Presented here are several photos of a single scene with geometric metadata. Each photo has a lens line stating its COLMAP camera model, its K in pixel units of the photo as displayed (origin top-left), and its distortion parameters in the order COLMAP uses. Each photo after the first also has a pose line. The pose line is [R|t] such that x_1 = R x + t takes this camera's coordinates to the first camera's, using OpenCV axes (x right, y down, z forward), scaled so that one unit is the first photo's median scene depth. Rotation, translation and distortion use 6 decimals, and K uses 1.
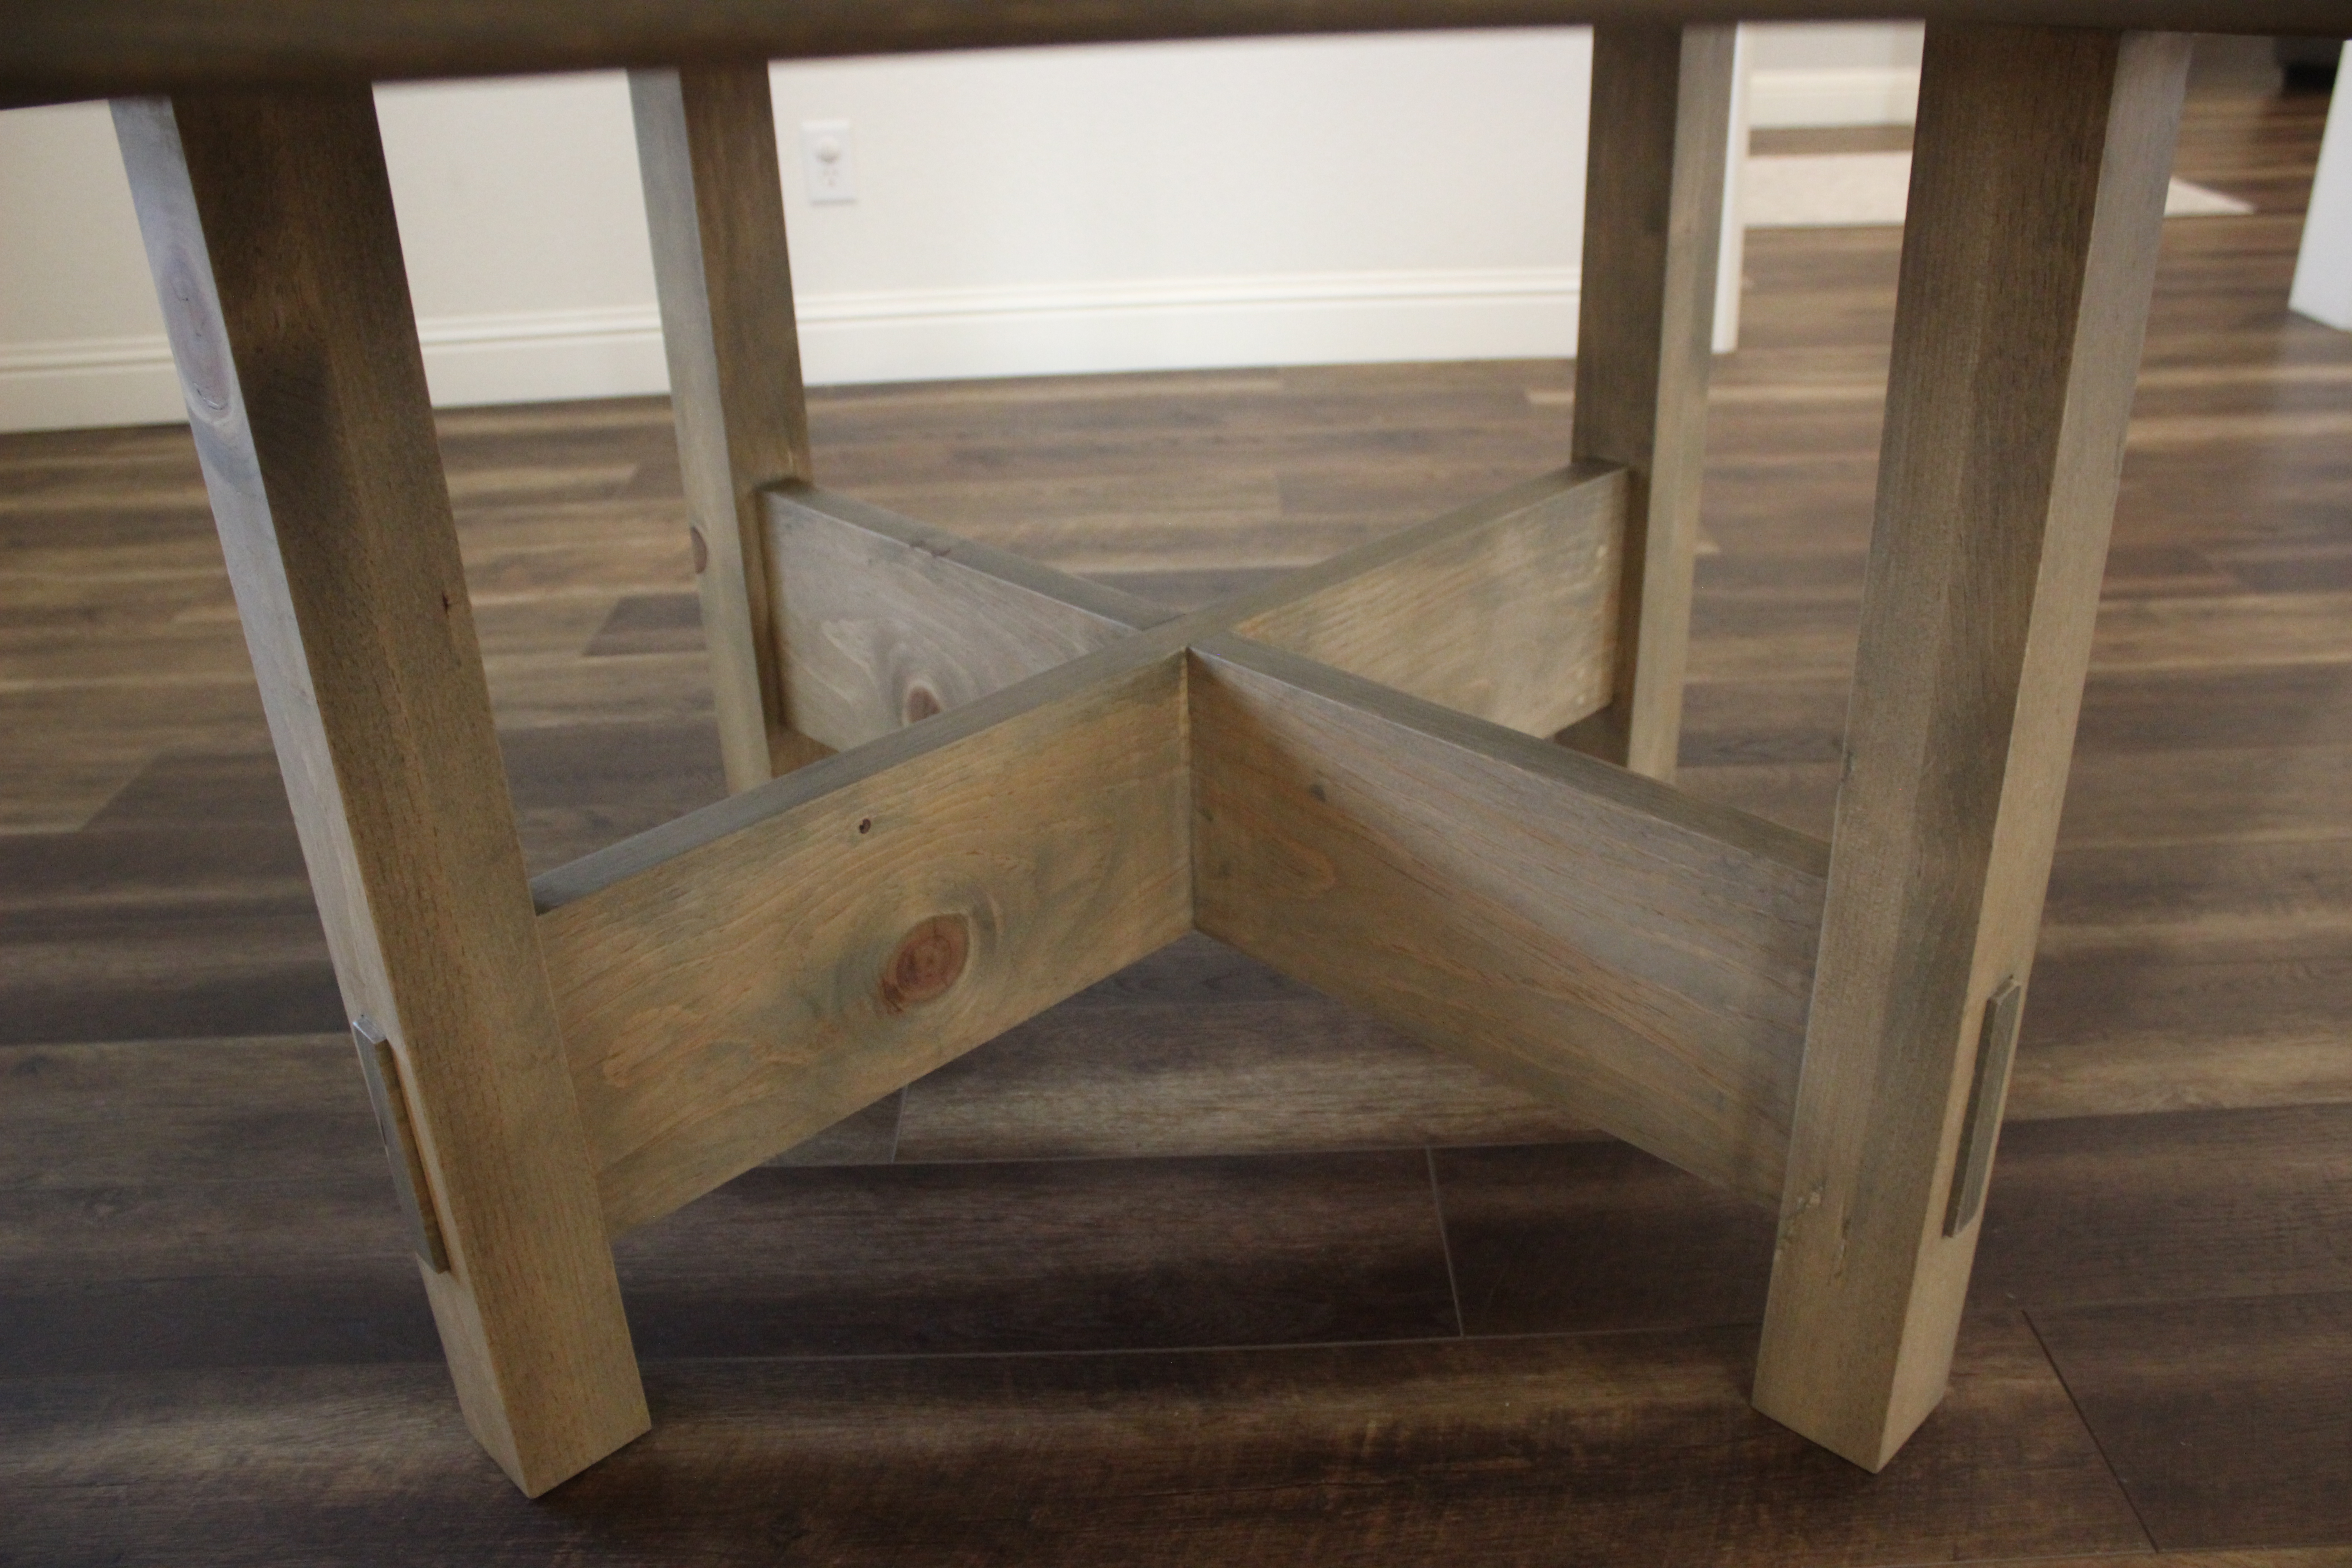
lens RADIAL K [[1955.5, 0, 1172.4], [0, 1955.5, 779.2], [0, 0, 1]] dist [-0.134706, 0.063803]
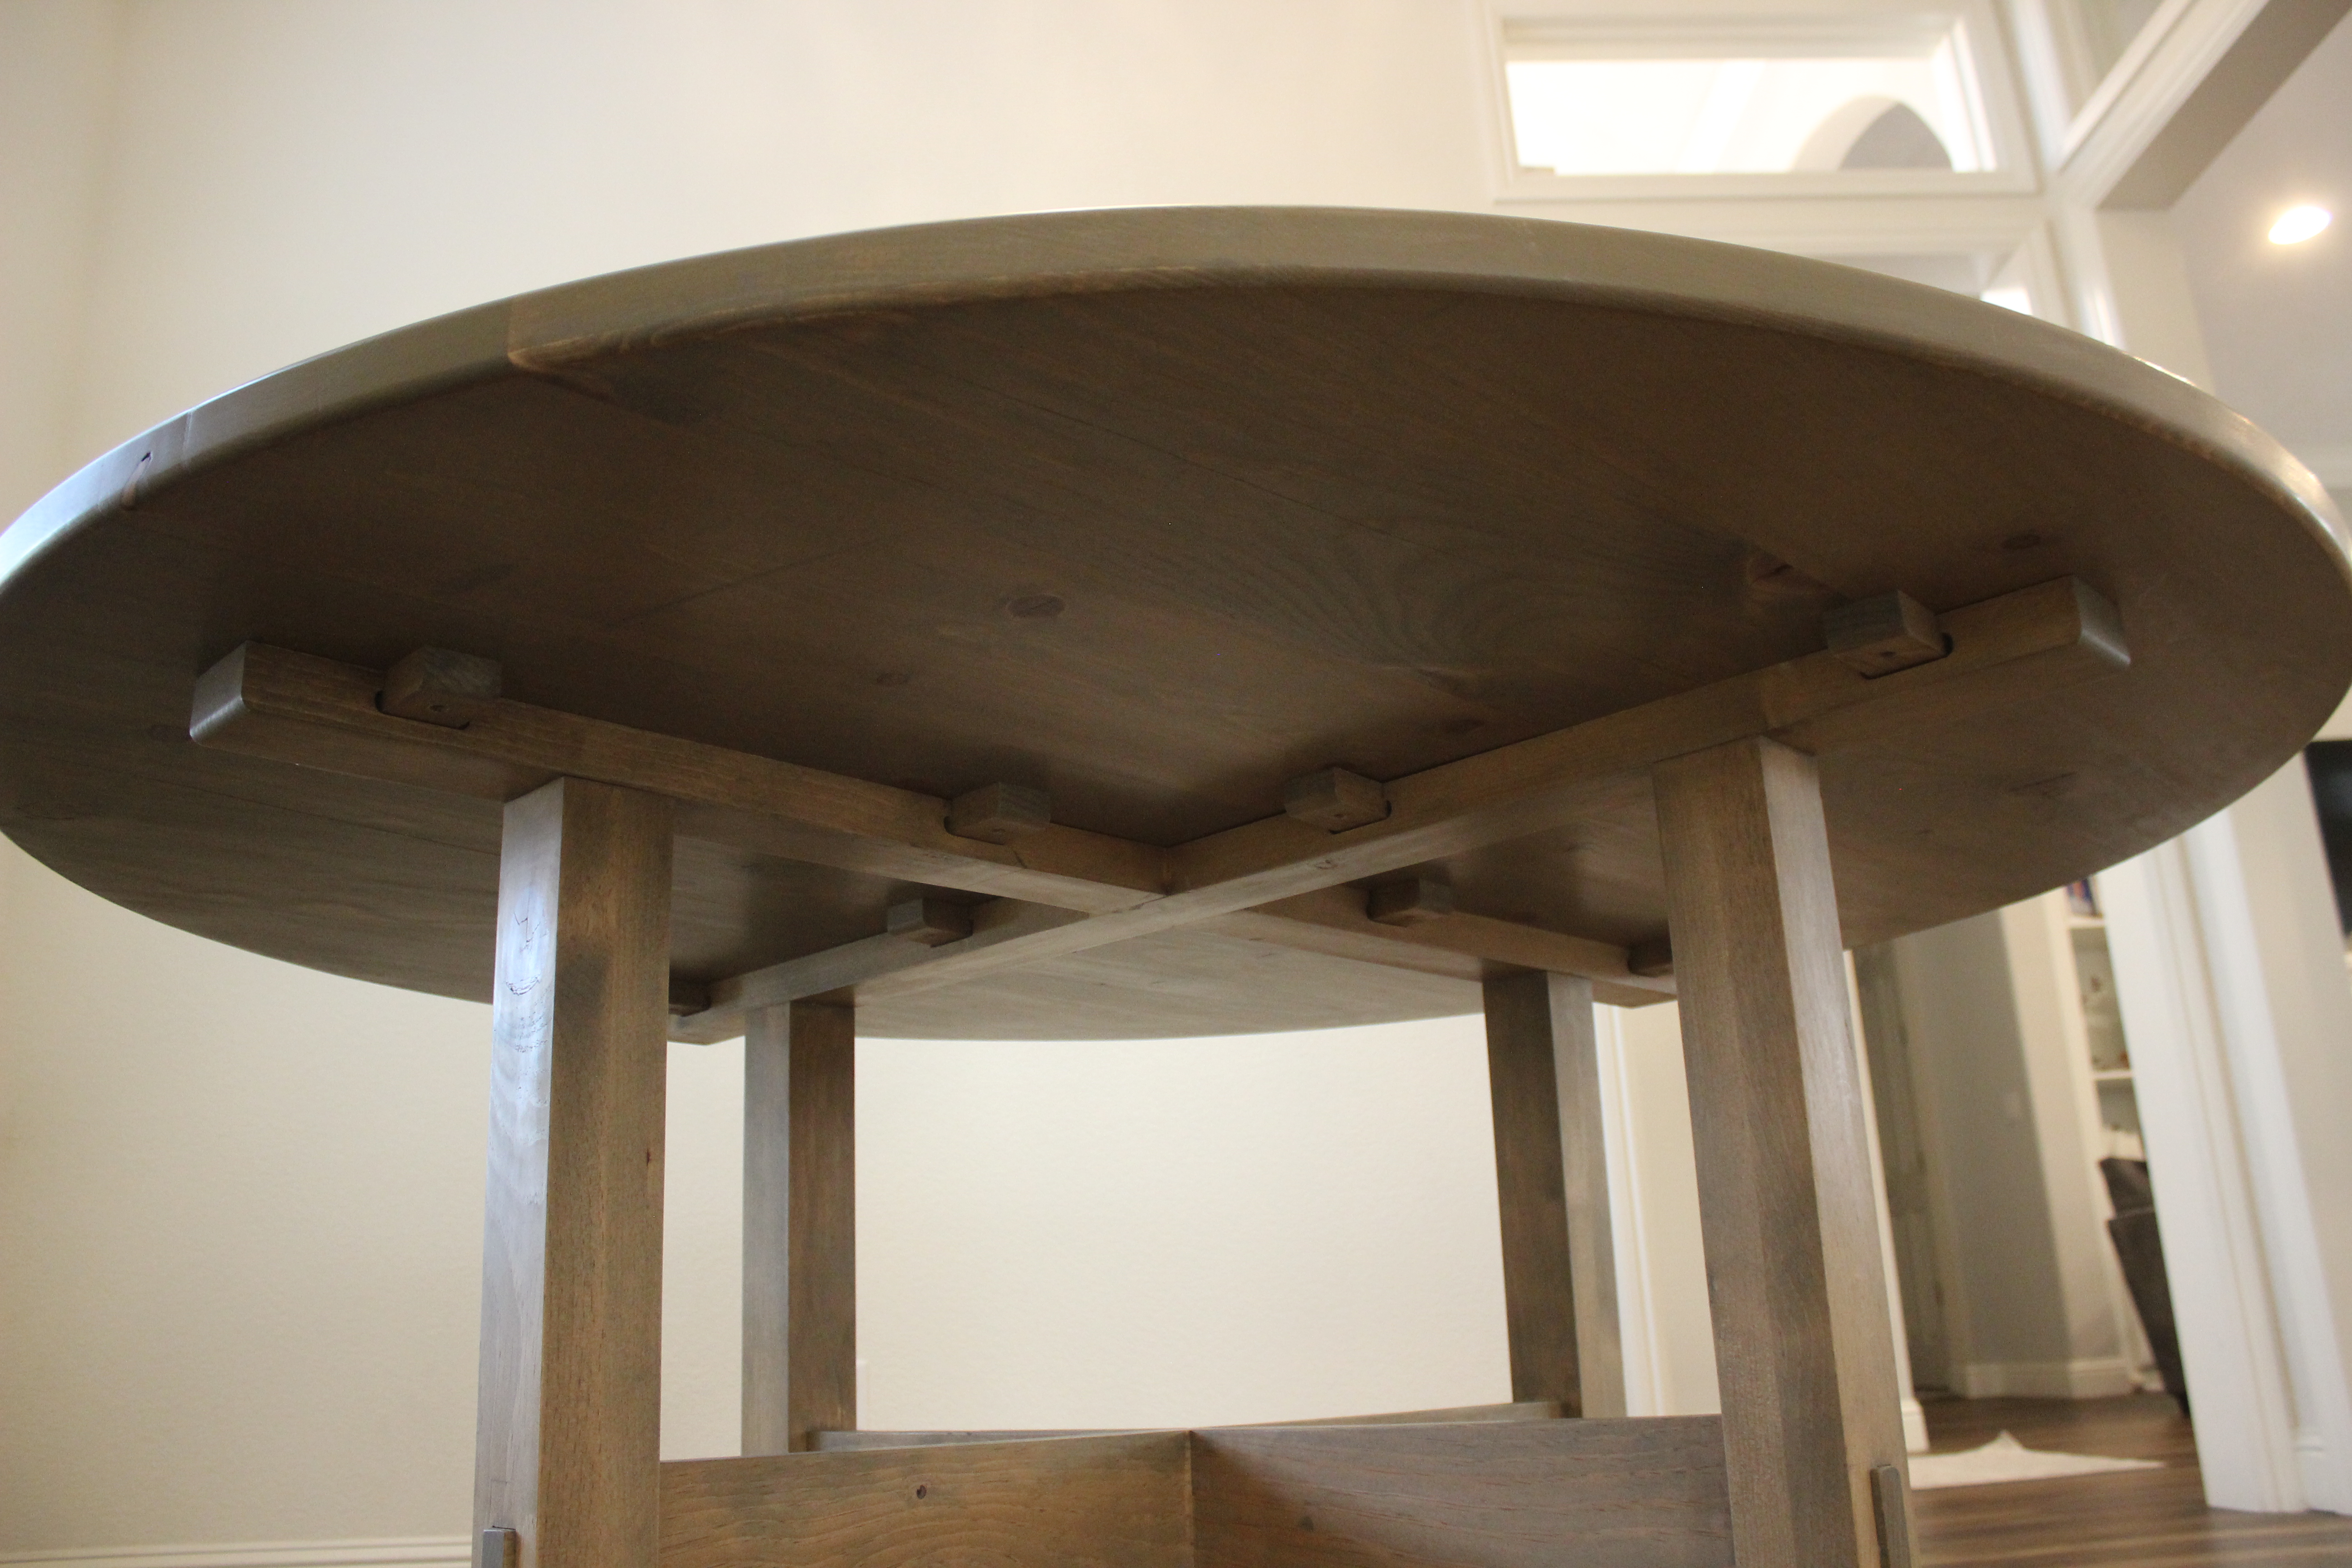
lens RADIAL K [[1955.5, 0, 1181.1], [0, 1955.5, 774.2], [0, 0, 1]] dist [-0.134706, 0.063803]
pose [[0.999747, 0.001999, 0.022410, -0.029753], [0.014122, 0.719672, -0.694171, 0.540075], [-0.017516, 0.694312, 0.719461, -0.135630]]
